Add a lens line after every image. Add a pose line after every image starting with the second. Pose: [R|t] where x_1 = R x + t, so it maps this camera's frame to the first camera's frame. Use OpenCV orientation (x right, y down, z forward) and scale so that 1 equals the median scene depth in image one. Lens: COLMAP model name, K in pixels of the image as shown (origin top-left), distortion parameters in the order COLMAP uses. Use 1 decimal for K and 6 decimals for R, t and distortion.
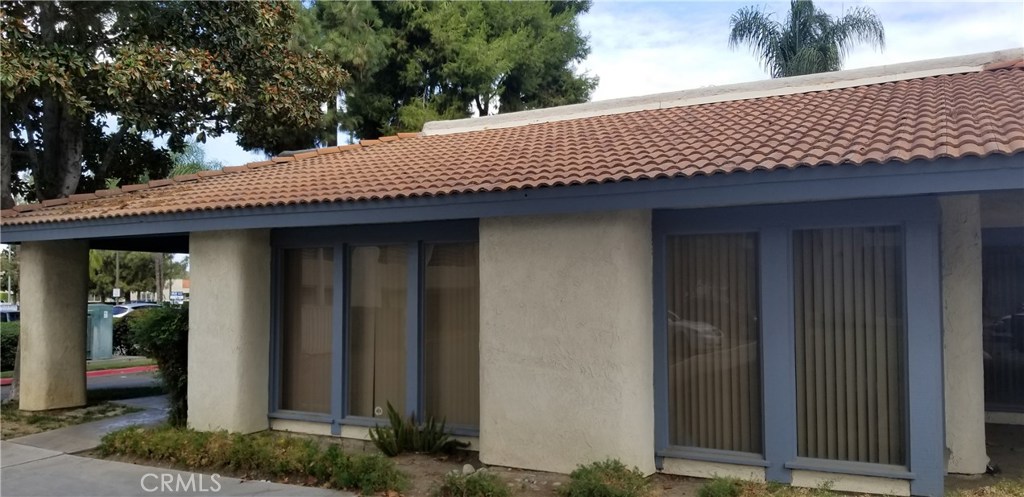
lens RADIAL K [[794.9, 0, 516.4], [0, 794.9, 246.5], [0, 0, 1]] dist [-0.007176, -0.005594]
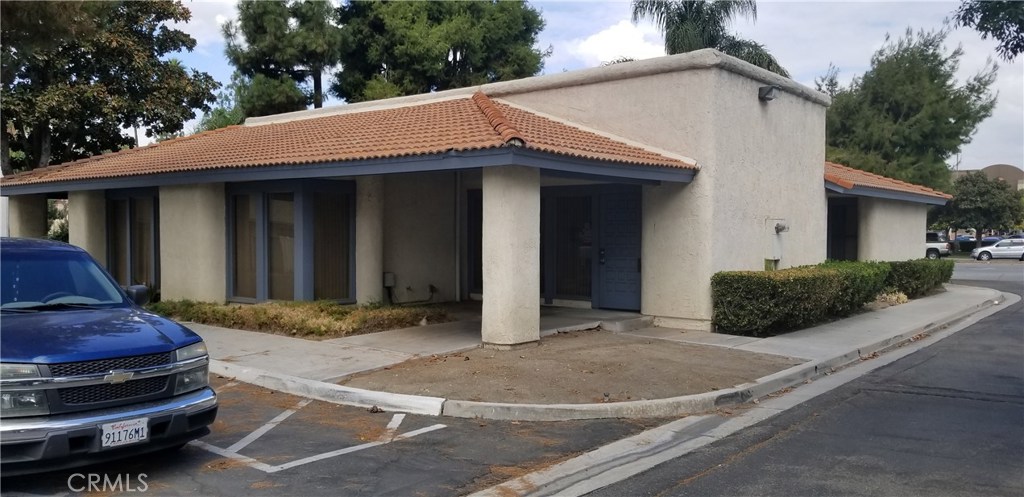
lens RADIAL K [[794.9, 0, 508.5], [0, 794.9, 251.5], [0, 0, 1]] dist [-0.007176, -0.005594]
pose [[0.983004, 0.014987, -0.182969, 0.330509], [-0.000032, 0.996676, 0.081468, -0.009443], [0.183582, -0.080078, 0.979737, -0.231432]]
